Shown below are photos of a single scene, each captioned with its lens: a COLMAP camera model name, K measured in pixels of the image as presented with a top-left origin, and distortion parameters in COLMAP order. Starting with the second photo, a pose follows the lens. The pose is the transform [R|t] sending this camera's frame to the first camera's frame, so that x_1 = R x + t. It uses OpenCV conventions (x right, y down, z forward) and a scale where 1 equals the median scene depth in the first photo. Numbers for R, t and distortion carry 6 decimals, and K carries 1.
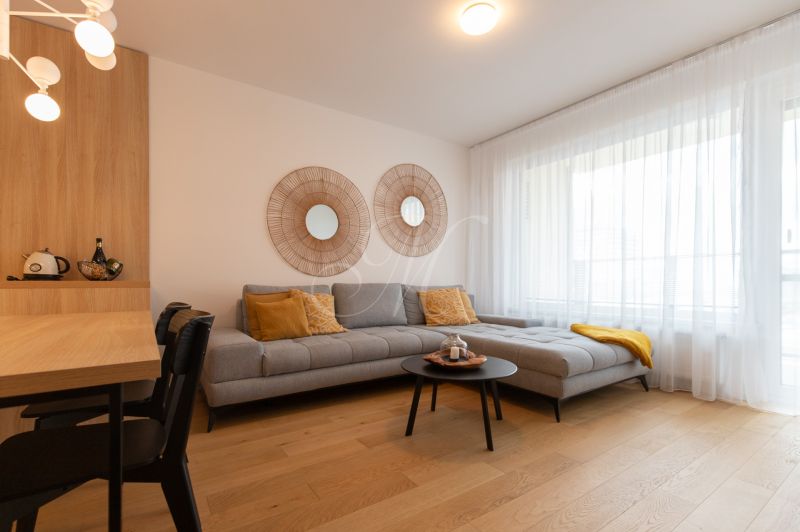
lens RADIAL K [[364.9, 0, 397.2], [0, 364.9, 283.1], [0, 0, 1]] dist [0.007660, -0.002442]
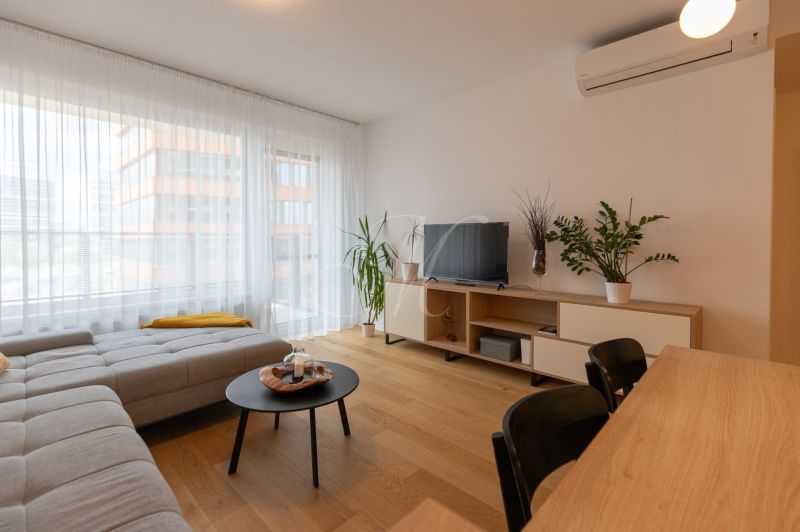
lens RADIAL K [[360.8, 0, 397.7], [0, 360.8, 249.7], [0, 0, 1]] dist [0.002482, 0.000073]
pose [[-0.206119, -0.023629, 0.978242, -0.600943], [-0.003948, 0.999720, 0.023315, -0.099639], [-0.978519, 0.000943, -0.206155, 0.755887]]
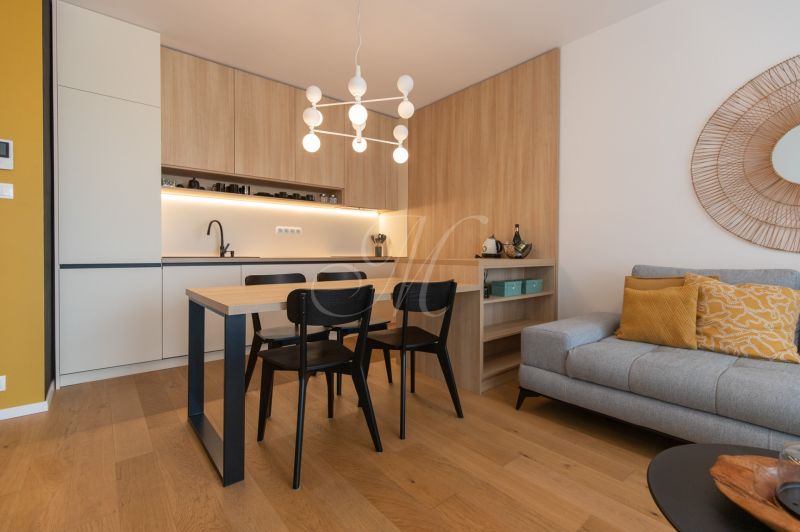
lens RADIAL K [[364.9, 0, 402.1], [0, 364.9, 257.5], [0, 0, 1]] dist [0.007660, -0.002442]
pose [[0.089364, 0.014165, -0.995898, 0.365346], [-0.000564, 0.999899, 0.014172, -0.024988], [0.995999, -0.000704, 0.089363, 0.458470]]
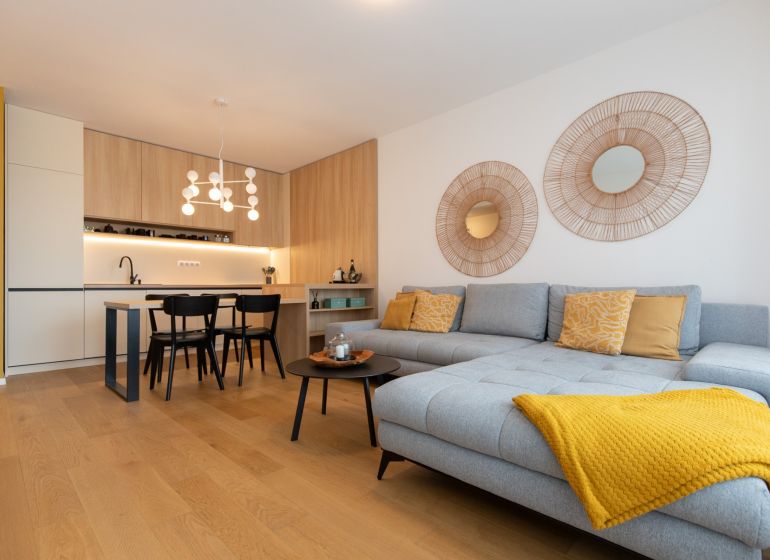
lens RADIAL K [[390.9, 0, 384.6], [0, 390.9, 286.6], [0, 0, 1]] dist [0.002300, -0.000942]
pose [[0.189861, -0.001039, -0.981810, 0.992223], [0.005946, 0.999982, 0.000092, 0.007699], [0.981793, -0.005855, 0.189864, 0.733566]]
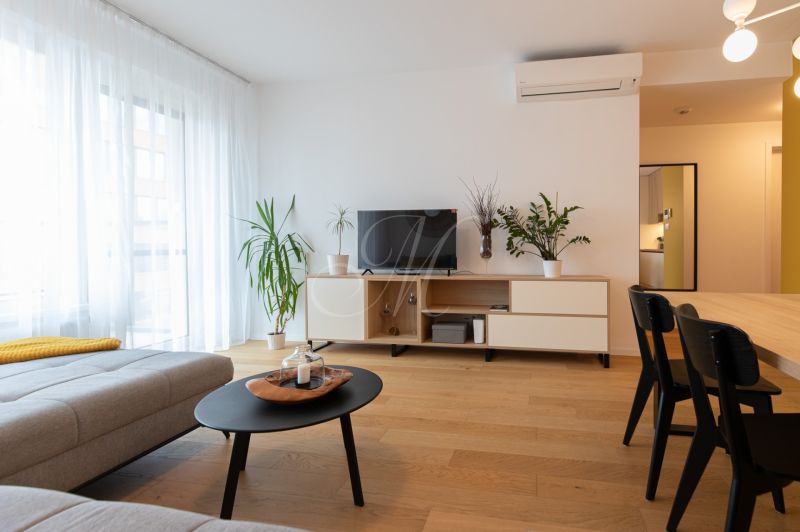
lens RADIAL K [[377.1, 0, 469.9], [0, 377.1, 255.1], [0, 0, 1]] dist [0.001396, -0.002300]
pose [[-0.712587, -0.012551, 0.701472, -0.447888], [0.002770, 0.999782, 0.020704, -0.037440], [-0.701579, 0.016696, -0.712396, 1.025255]]
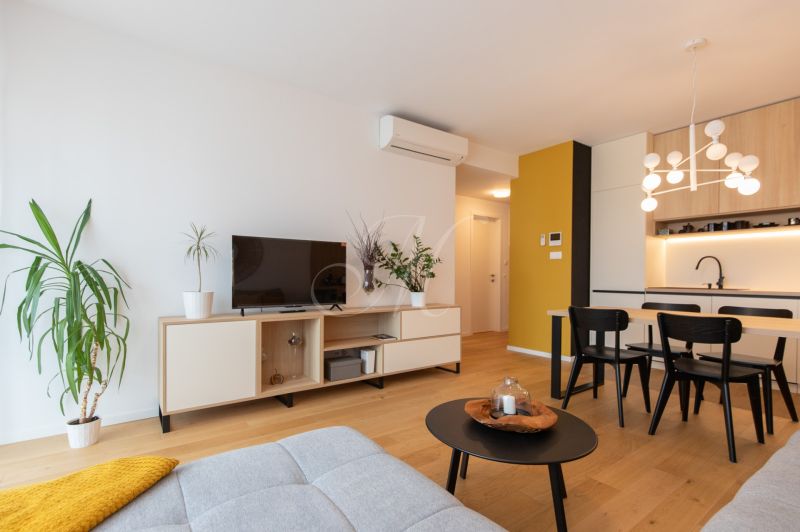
lens RADIAL K [[370.7, 0, 382.9], [0, 370.7, 283.0], [0, 0, 1]] dist [-0.011163, -0.000250]
pose [[-0.999999, -0.000913, 0.001096, 0.325672], [-0.000896, 0.999889, 0.014849, -0.049958], [-0.001110, 0.014848, -0.999889, 1.377629]]
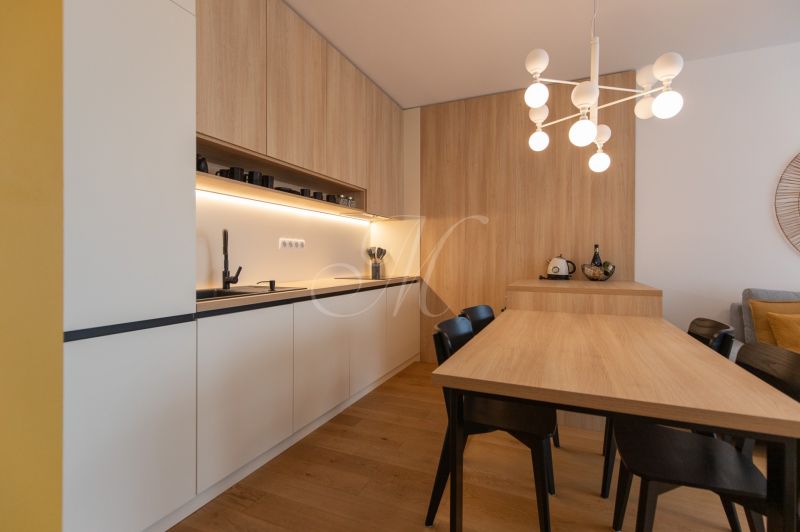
lens RADIAL K [[364.9, 0, 397.5], [0, 364.9, 262.1], [0, 0, 1]] dist [0.007660, -0.002442]
pose [[0.521989, 0.015561, -0.852810, -0.120592], [0.000136, 0.999832, 0.018327, -0.081143], [0.852952, -0.009683, 0.521899, -0.168167]]
